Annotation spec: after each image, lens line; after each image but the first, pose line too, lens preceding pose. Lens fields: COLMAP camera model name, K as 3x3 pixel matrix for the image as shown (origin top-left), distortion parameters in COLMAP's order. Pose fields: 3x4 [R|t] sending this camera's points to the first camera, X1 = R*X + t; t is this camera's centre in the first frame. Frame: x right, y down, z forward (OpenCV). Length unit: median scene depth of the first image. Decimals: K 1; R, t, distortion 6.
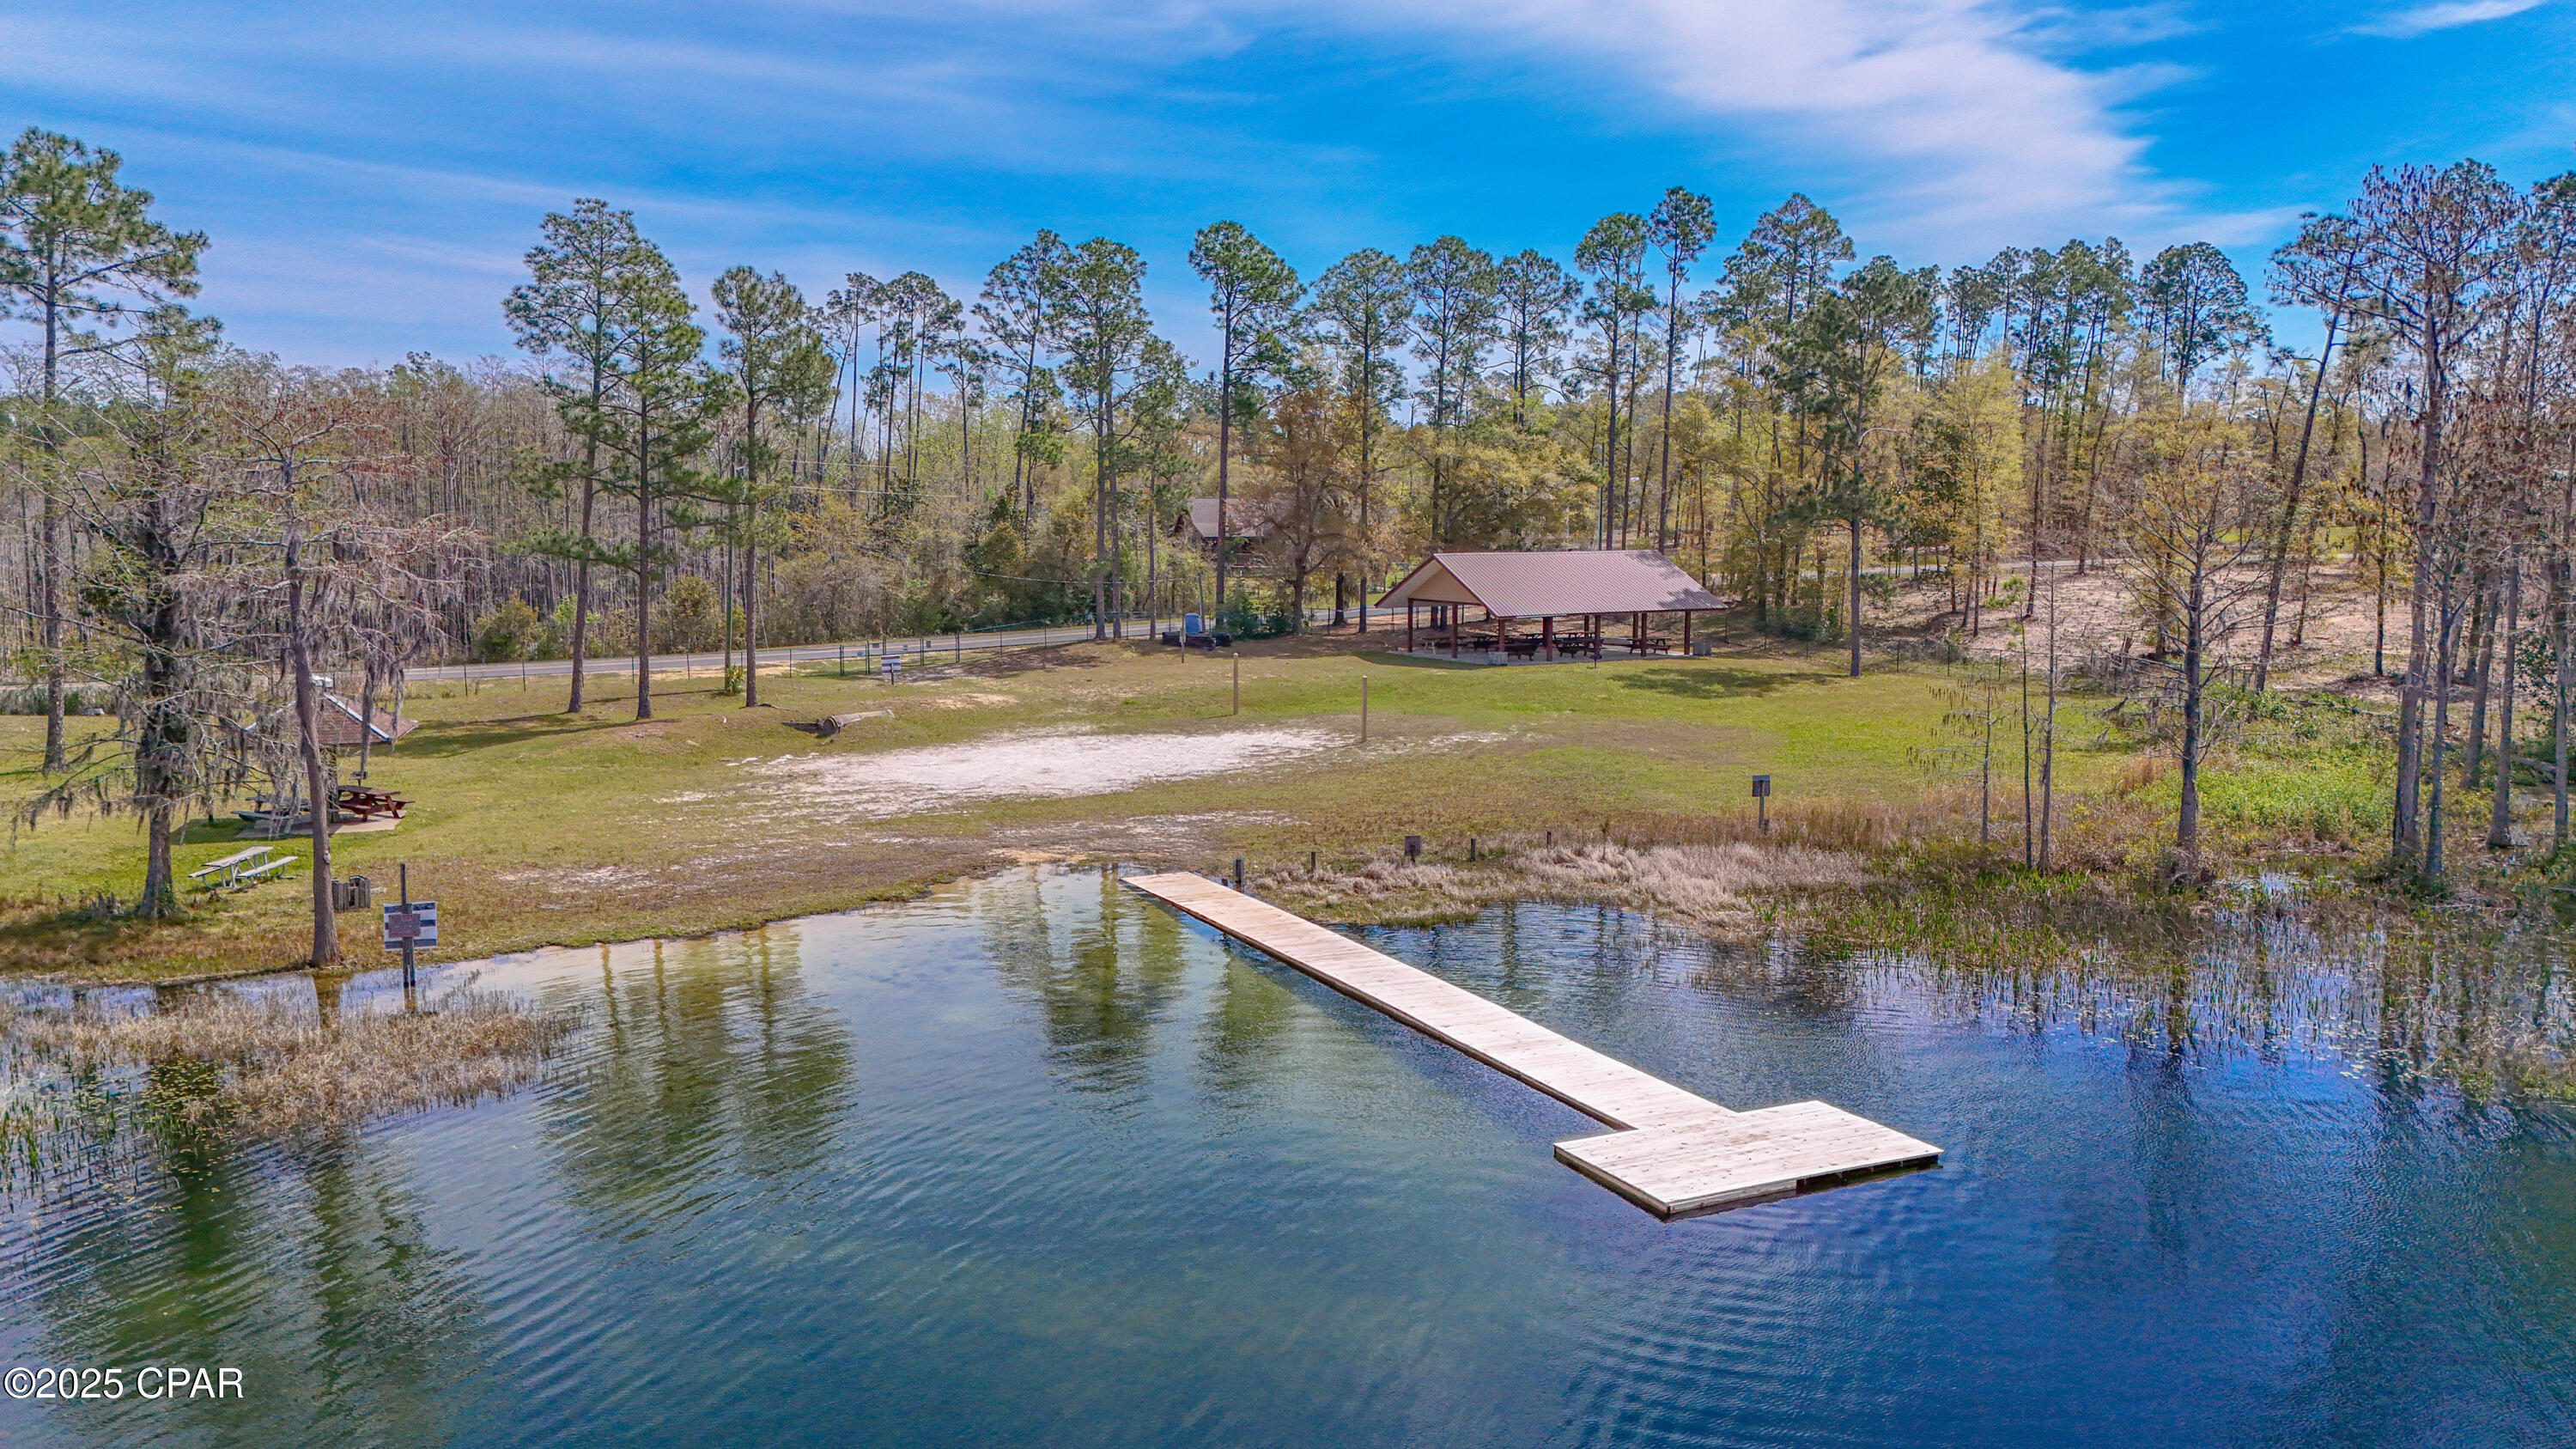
lens RADIAL K [[1852.0, 0, 1284.2], [0, 1852.0, 717.9], [0, 0, 1]] dist [0.061603, -0.060059]
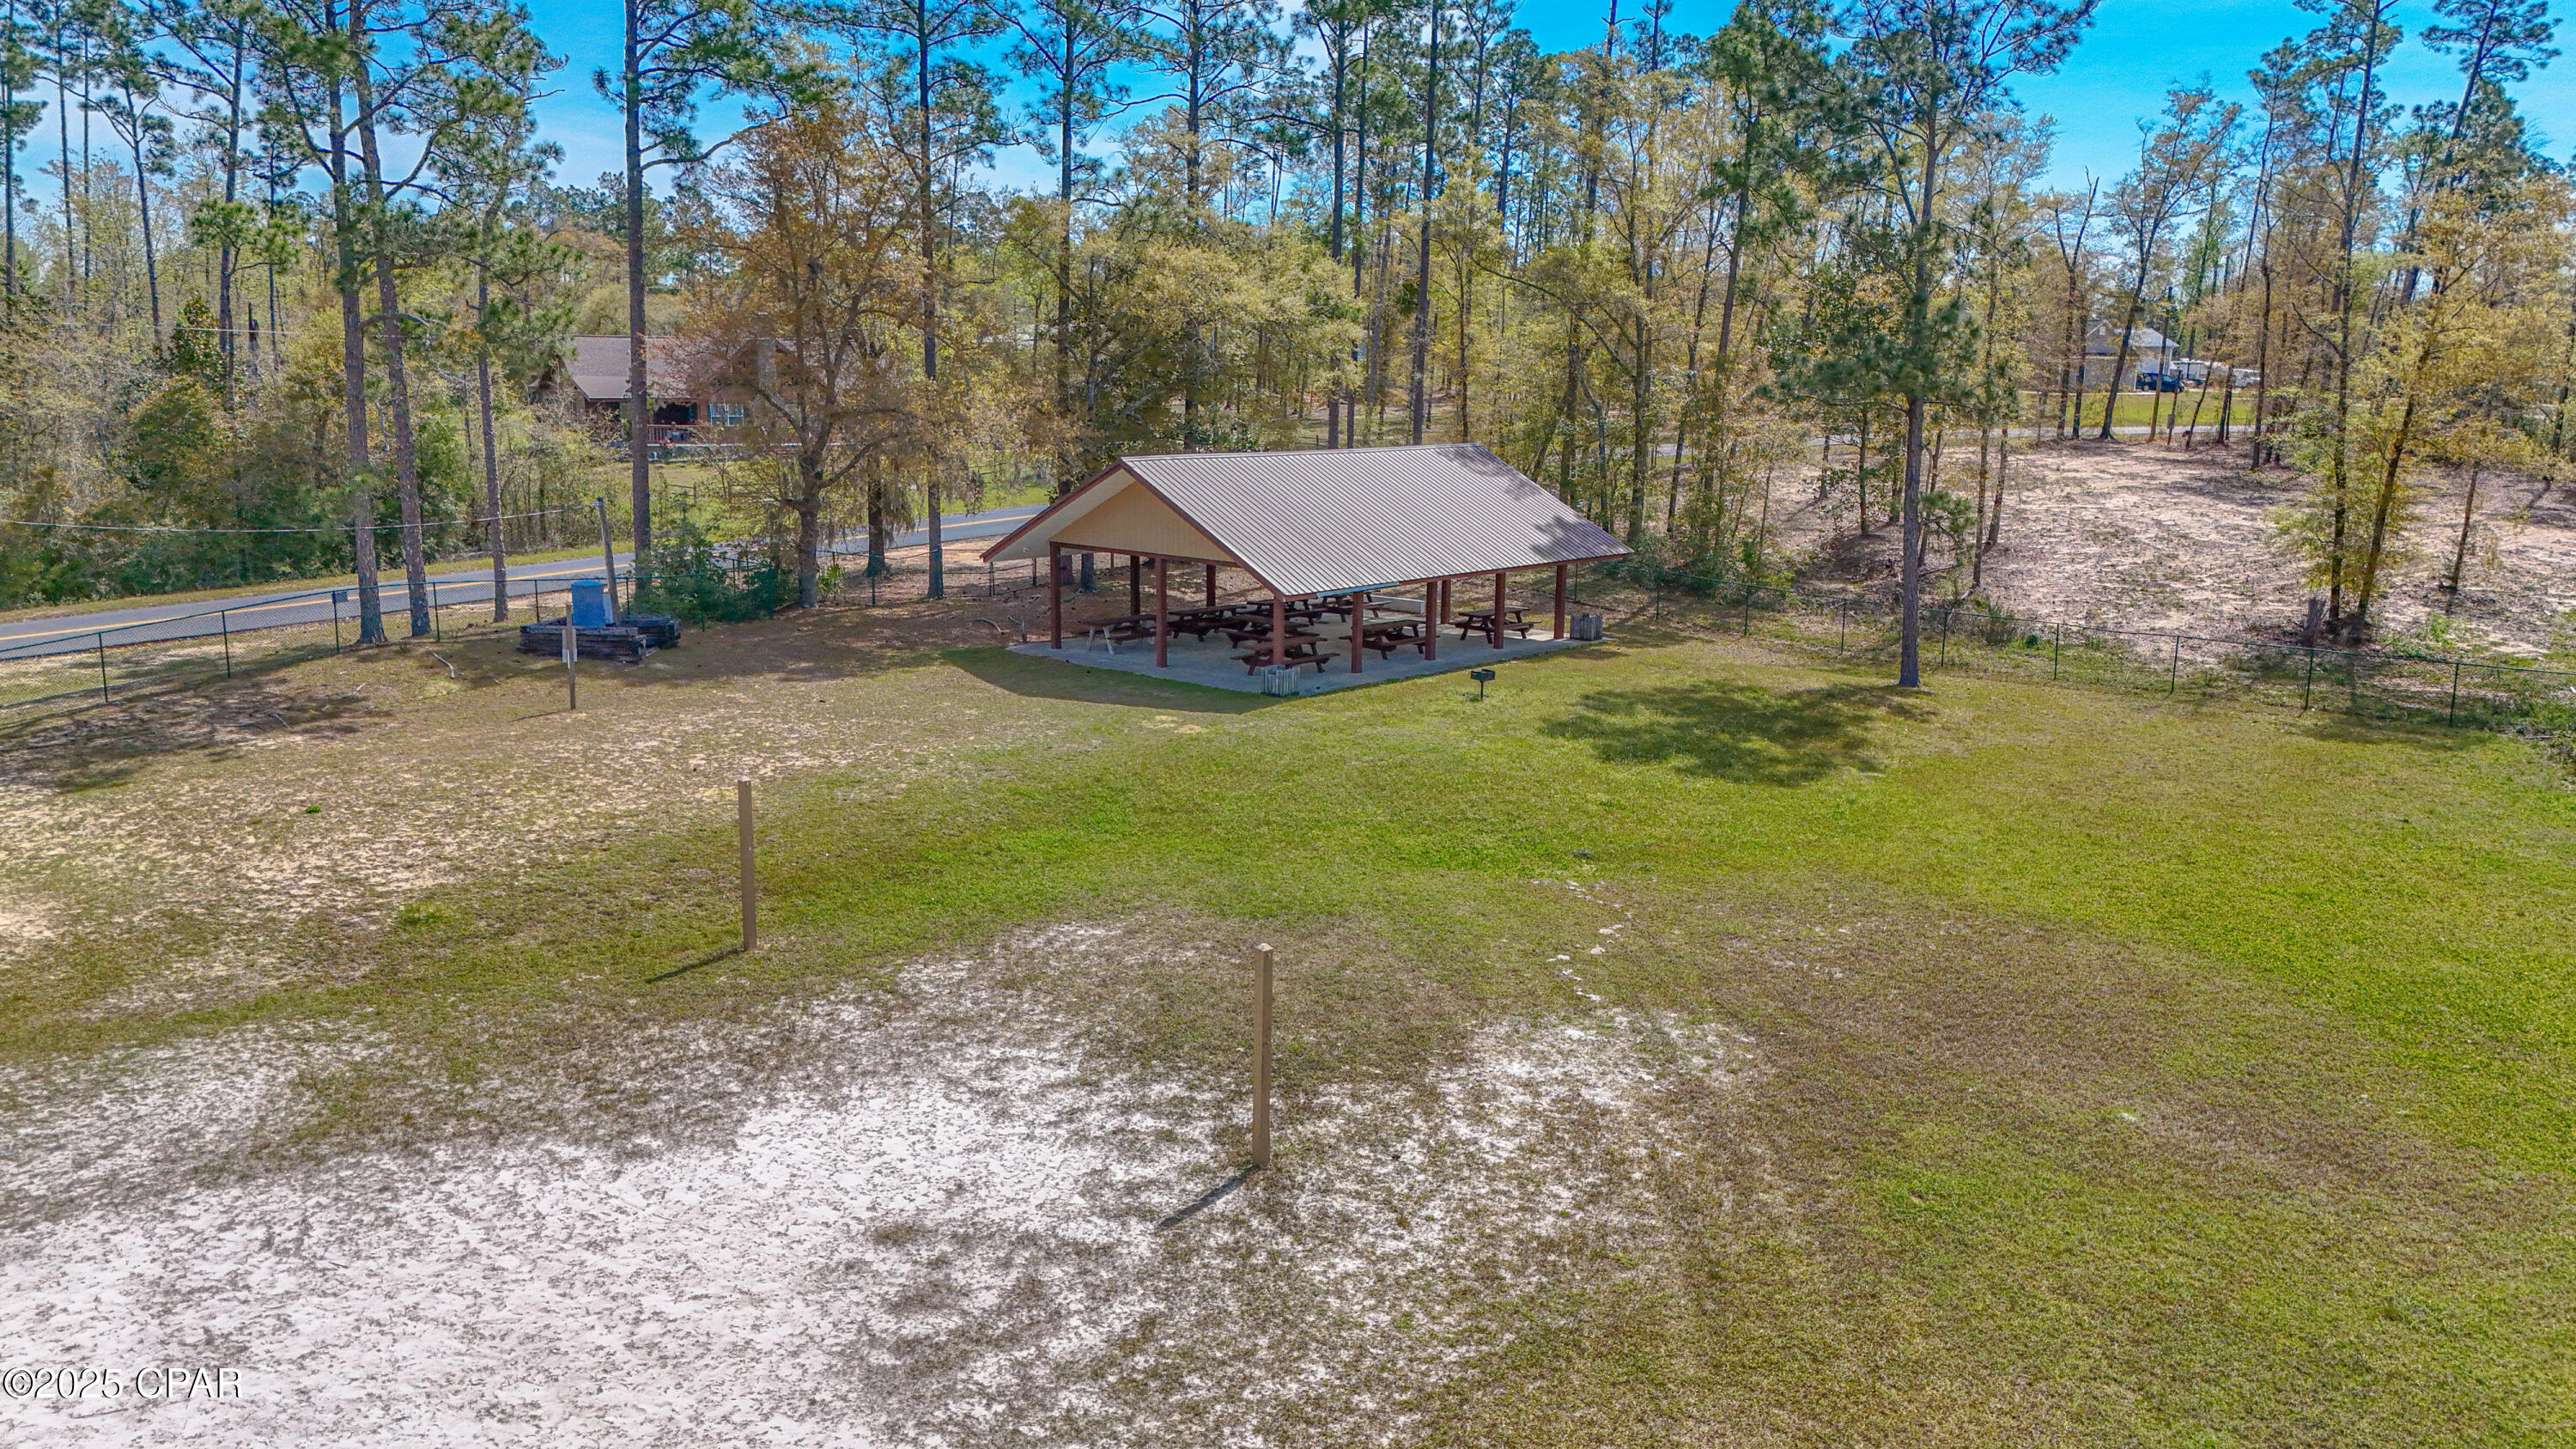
lens RADIAL K [[1852.0, 0, 1284.2], [0, 1852.0, 717.9], [0, 0, 1]] dist [0.061603, -0.060059]
pose [[0.951037, -0.047210, 0.305450, -0.026825], [0.023539, 0.996459, 0.080722, -0.053257], [-0.308179, -0.069580, 0.948781, 0.472454]]
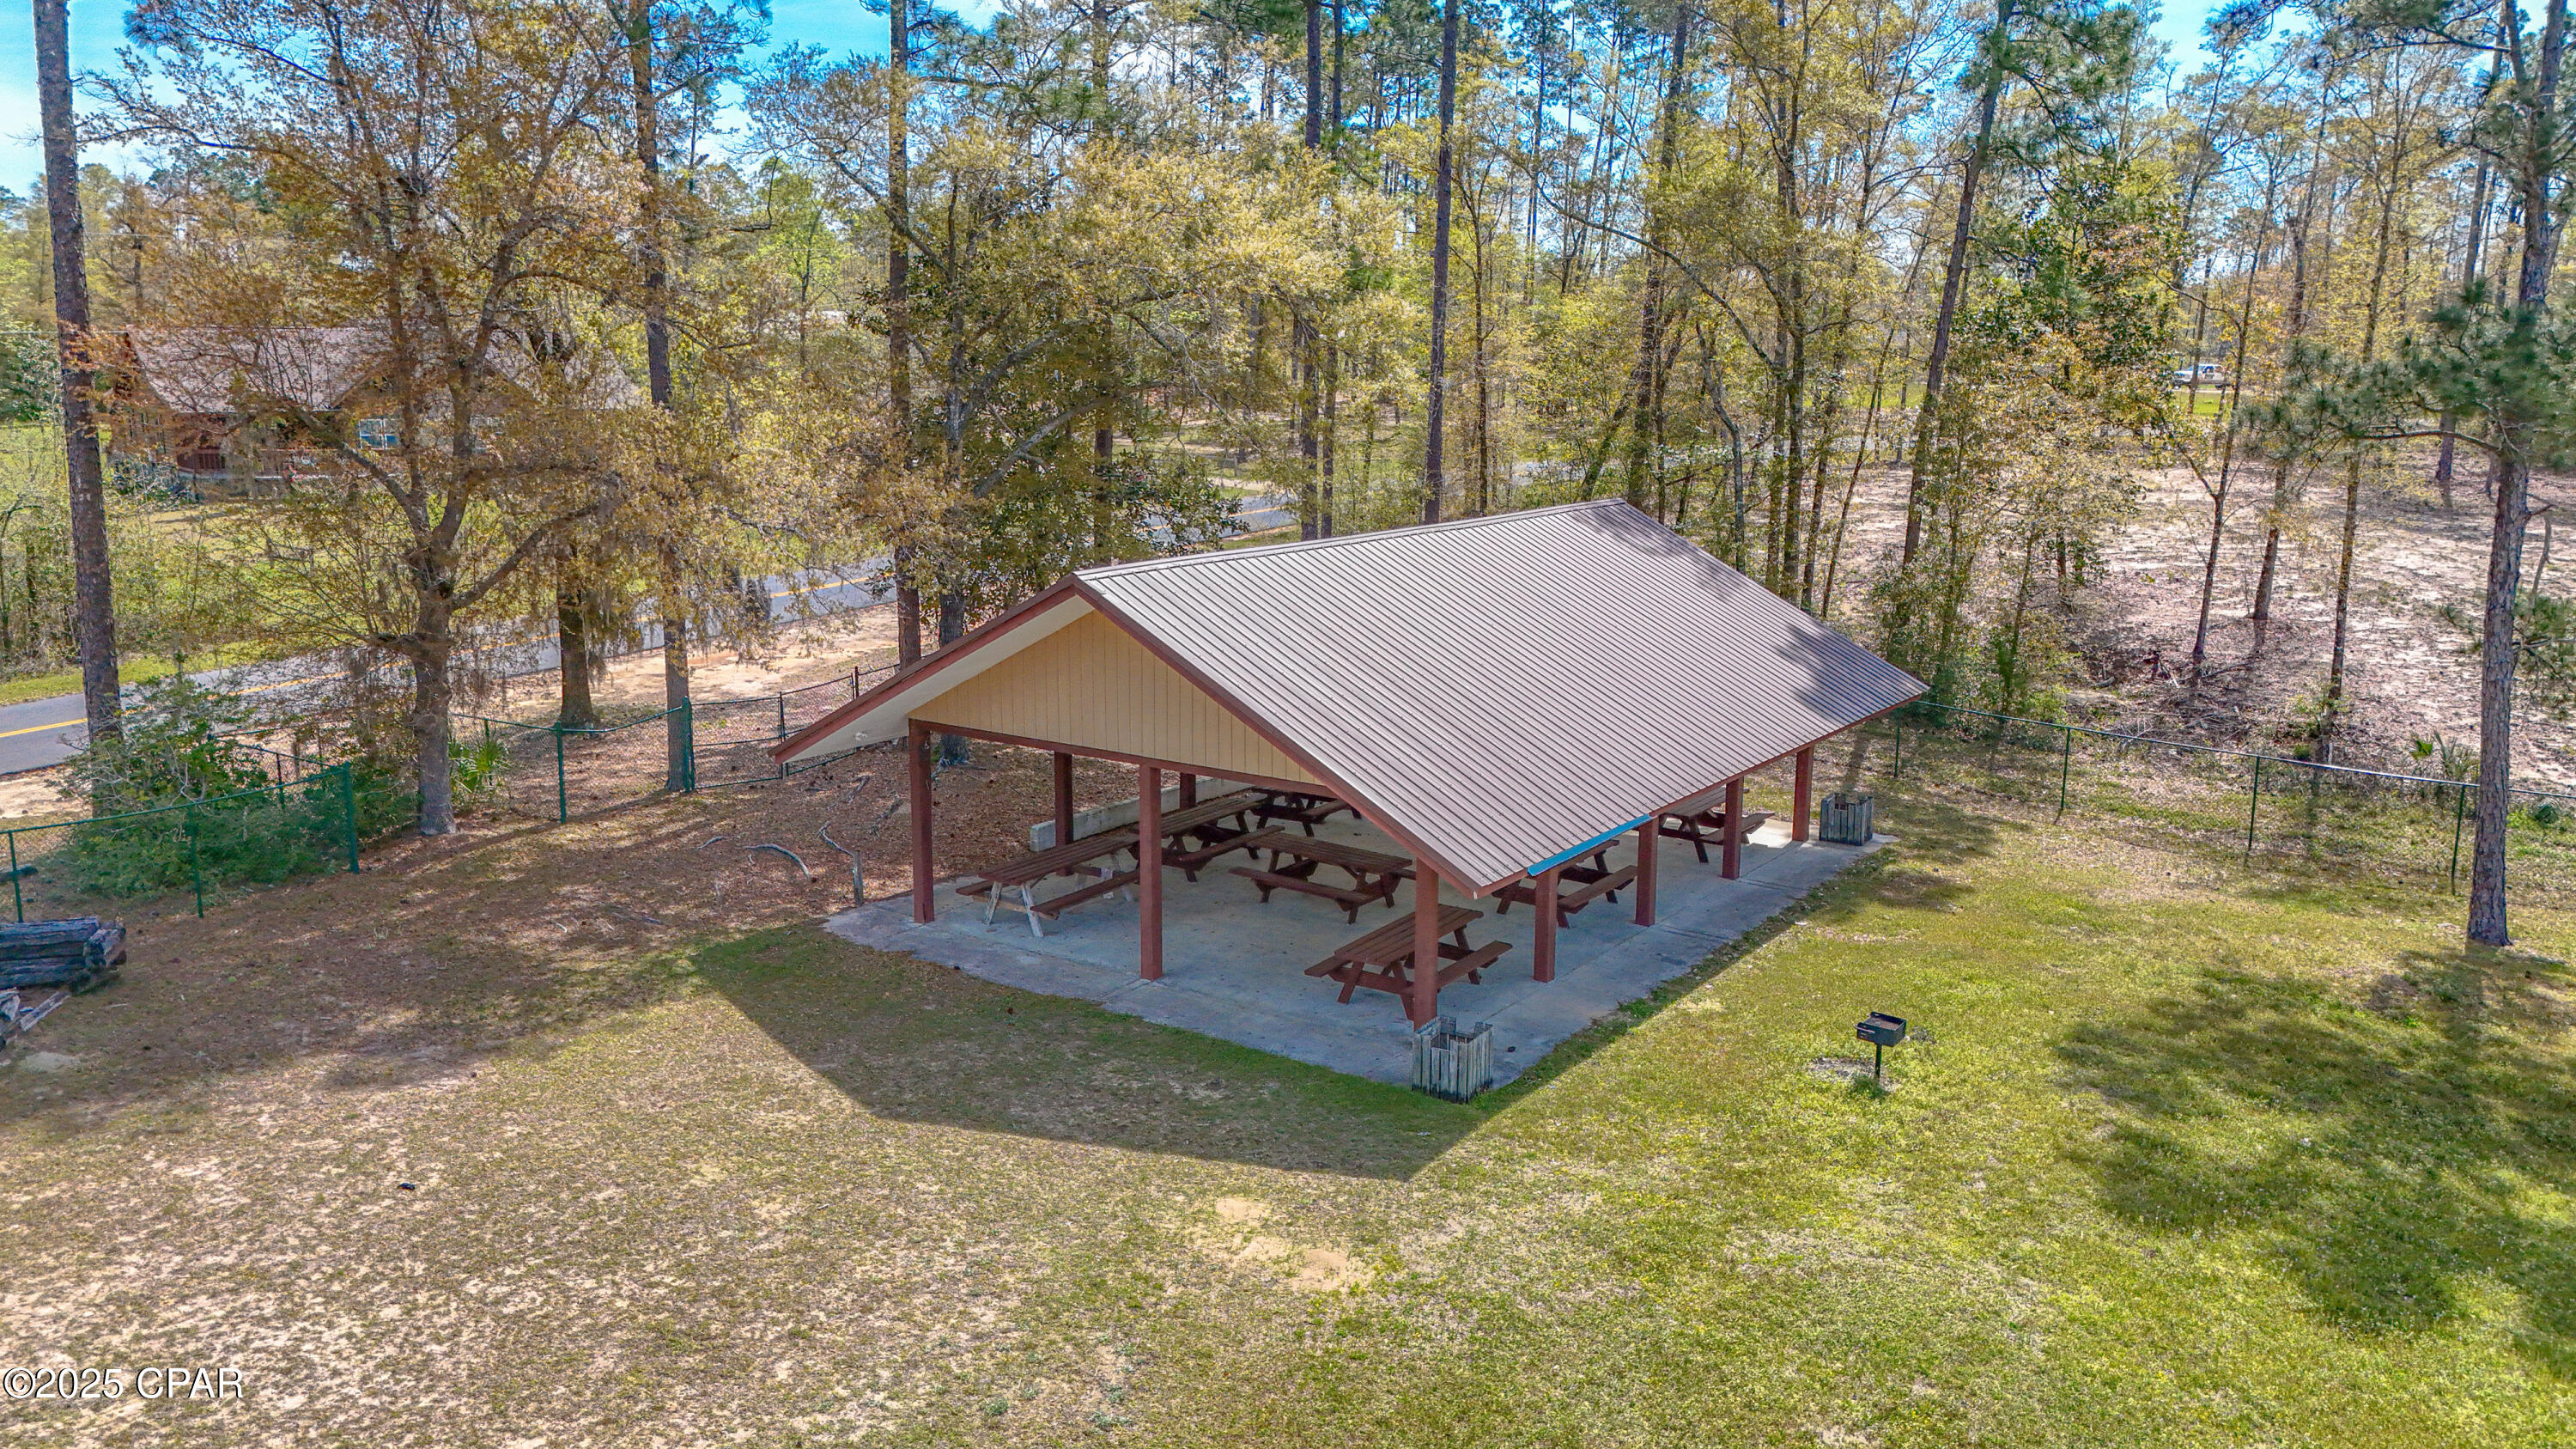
lens RADIAL K [[1888.0, 0, 1294.2], [0, 1888.0, 695.5], [0, 0, 1]] dist [0.038813, -0.063474]
pose [[0.904079, -0.073482, 0.421000, 0.004642], [0.044787, 0.995973, 0.077661, -0.081266], [-0.425011, -0.051356, 0.903730, 0.697473]]
